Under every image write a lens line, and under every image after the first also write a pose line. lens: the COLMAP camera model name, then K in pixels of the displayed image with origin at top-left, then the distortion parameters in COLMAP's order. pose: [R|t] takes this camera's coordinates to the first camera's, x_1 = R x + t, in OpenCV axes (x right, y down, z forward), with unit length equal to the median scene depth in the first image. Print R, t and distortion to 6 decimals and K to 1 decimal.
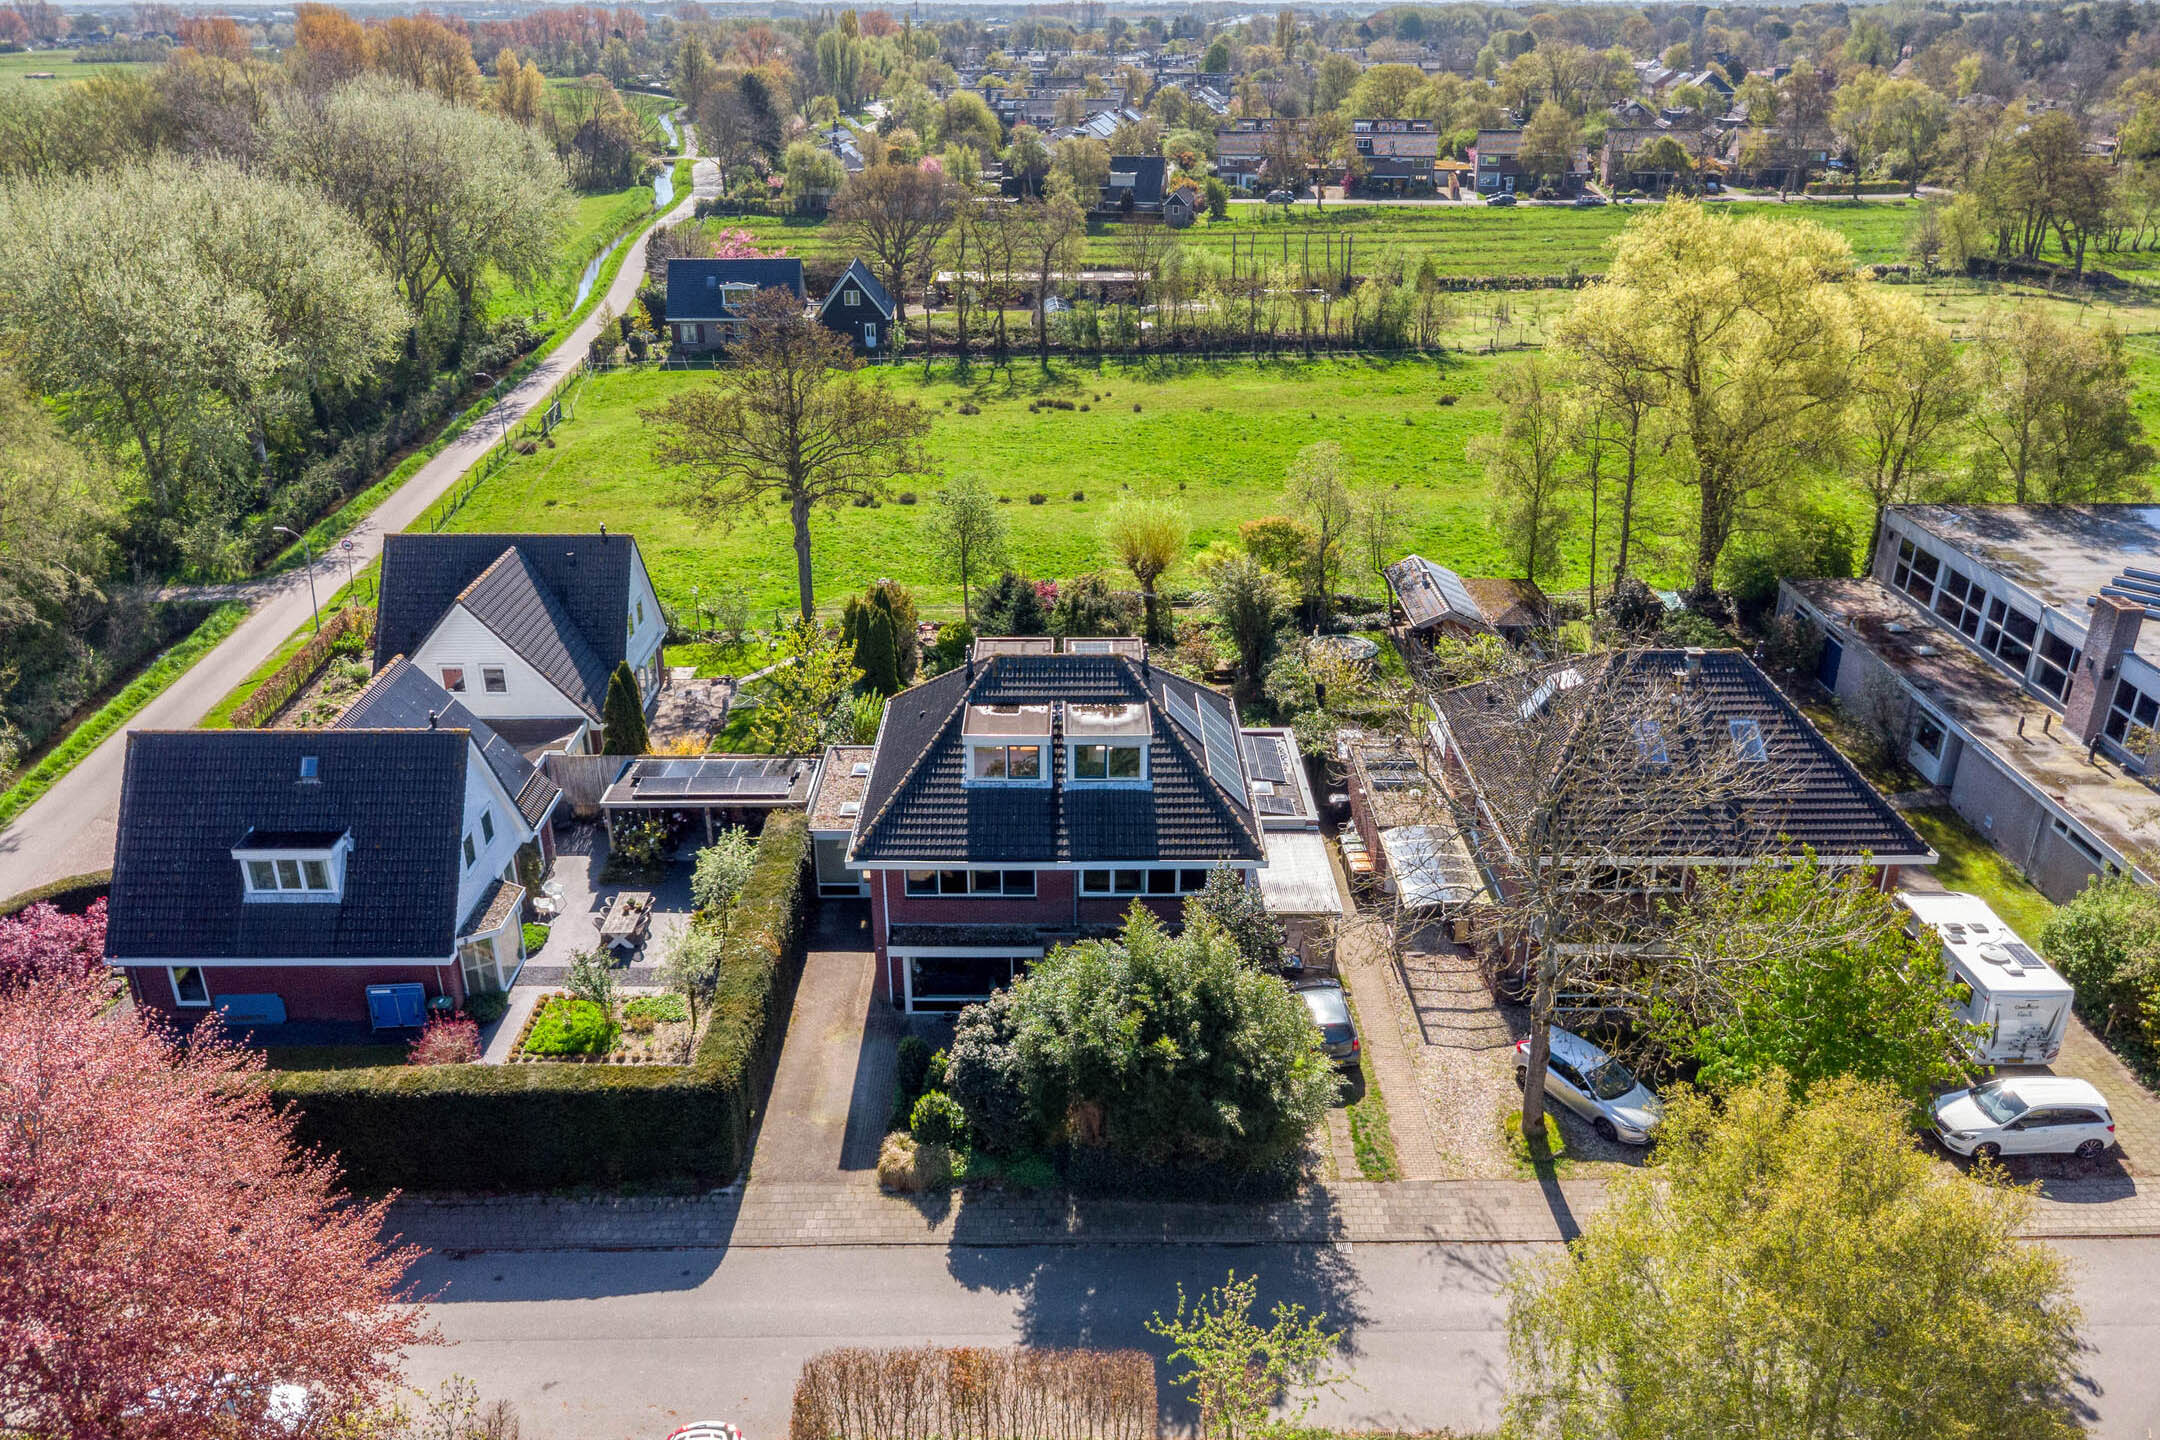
lens RADIAL K [[1524.2, 0, 1042.5], [0, 1524.2, 722.0], [0, 0, 1]] dist [0.002430, 0.032372]
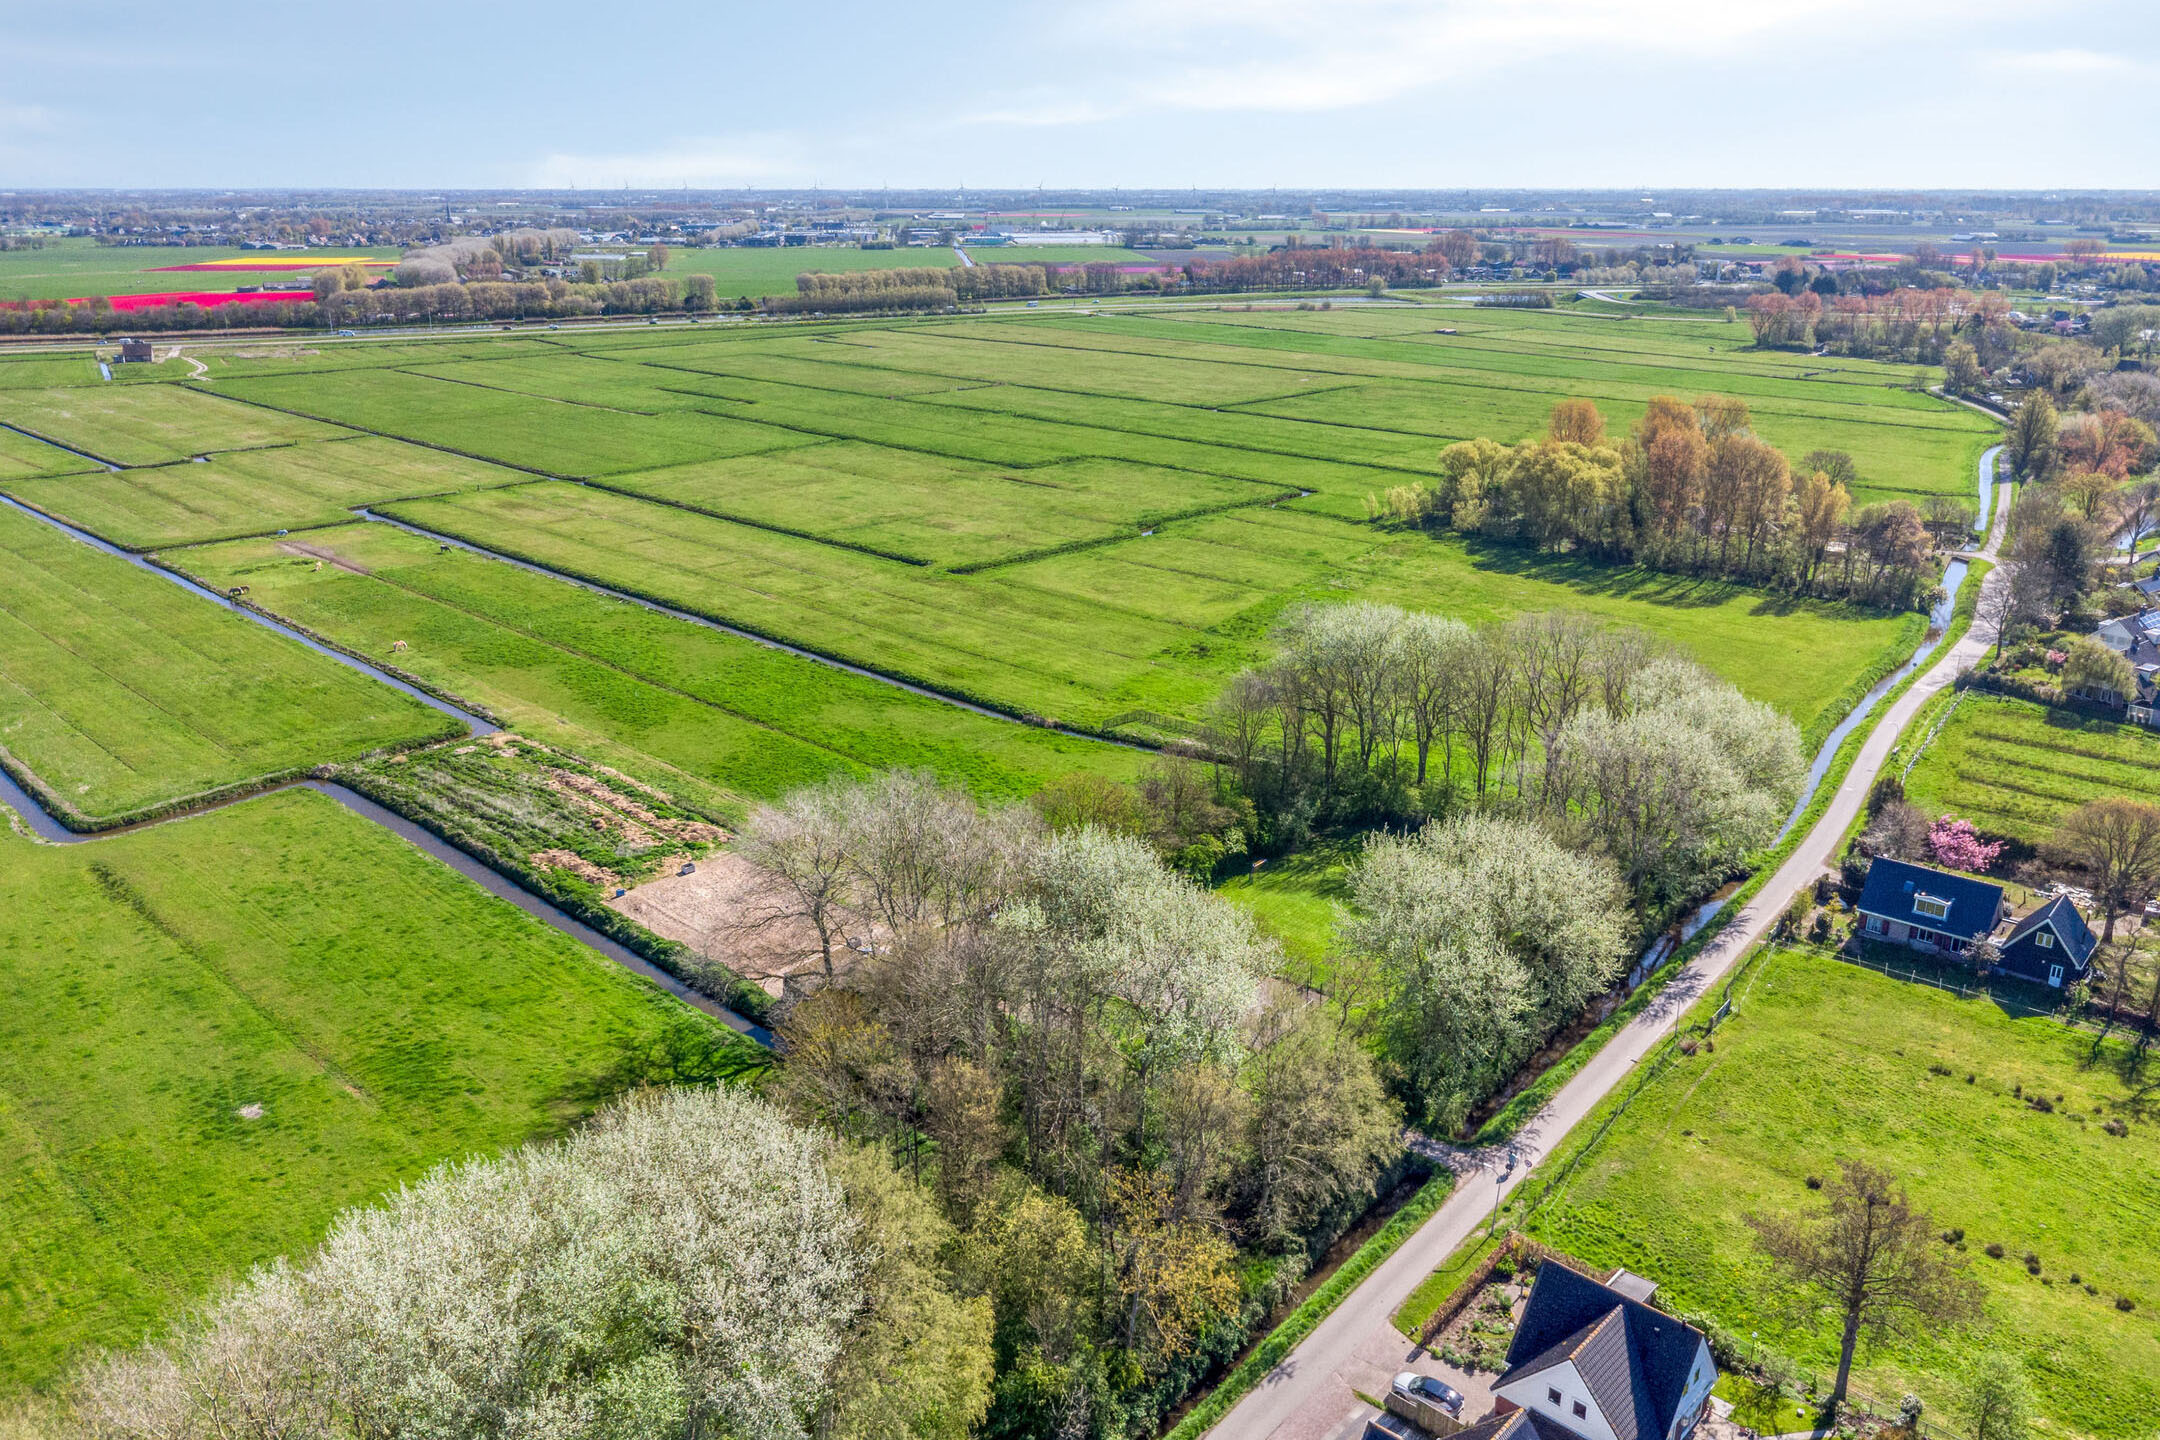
lens RADIAL K [[1565.2, 0, 1131.8], [0, 1565.2, 721.8], [0, 0, 1]] dist [0.005526, -0.005564]
pose [[0.742788, 0.224961, -0.630602, 0.123978], [-0.300513, 0.953678, -0.013760, -0.485210], [0.598295, 0.199725, 0.775985, -0.555875]]
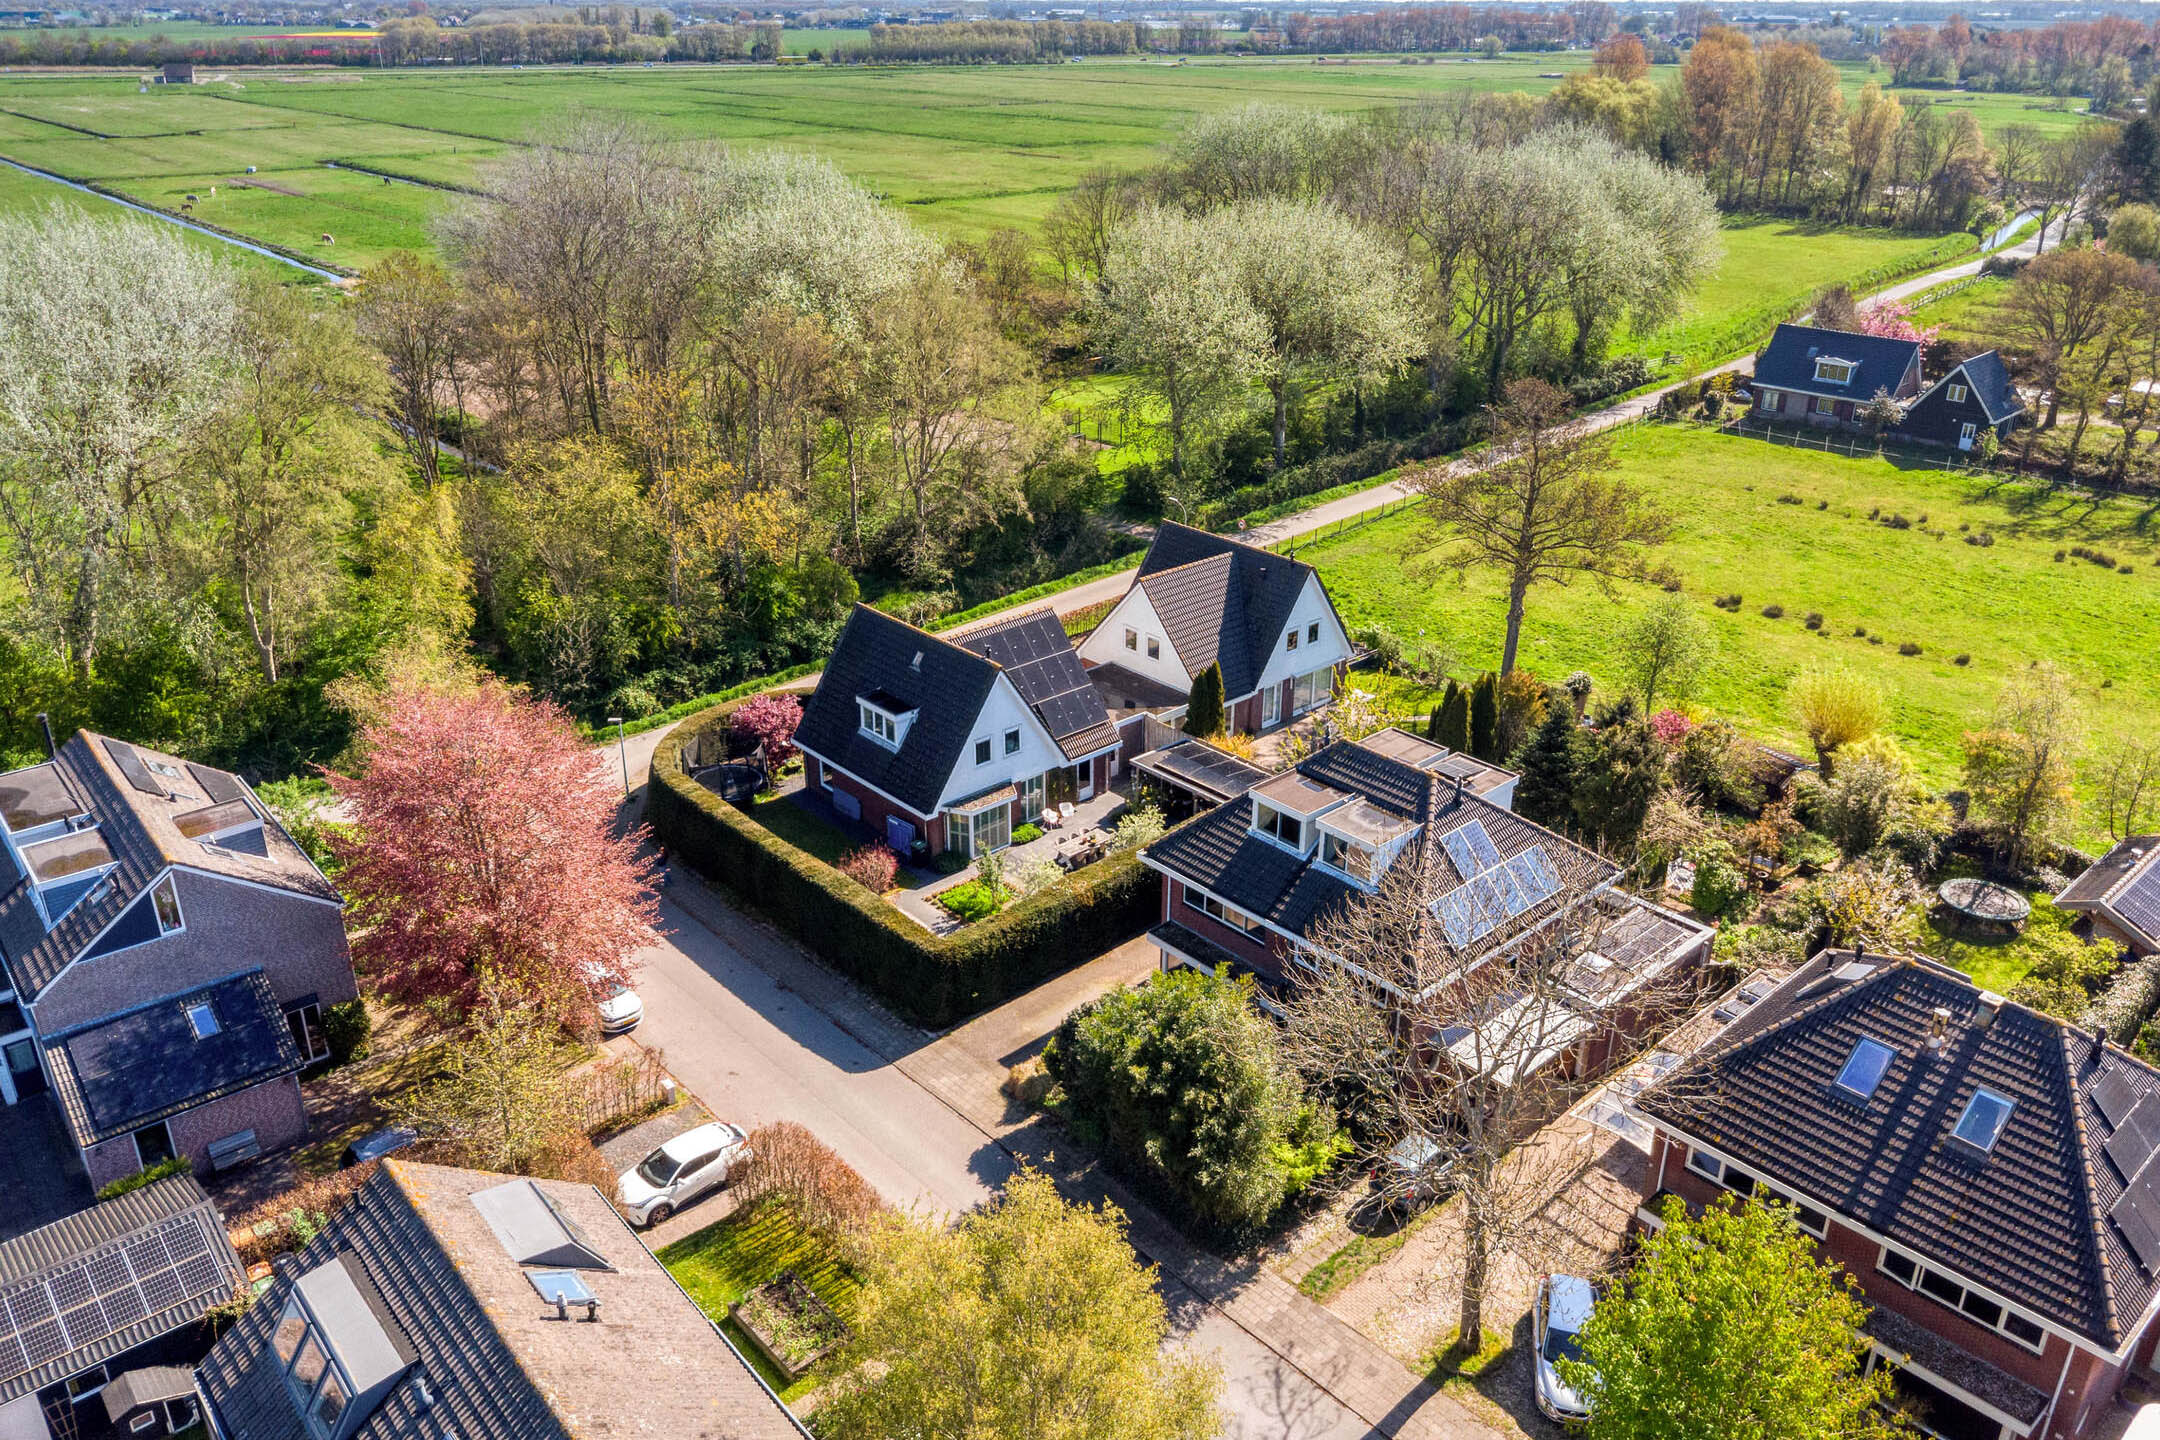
lens RADIAL K [[1565.2, 0, 1131.8], [0, 1565.2, 721.8], [0, 0, 1]] dist [0.005526, -0.005564]
pose [[0.687944, 0.306610, -0.657817, 0.466102], [-0.312659, 0.943164, 0.112631, -0.103810], [0.654963, 0.128189, 0.744708, 0.031143]]
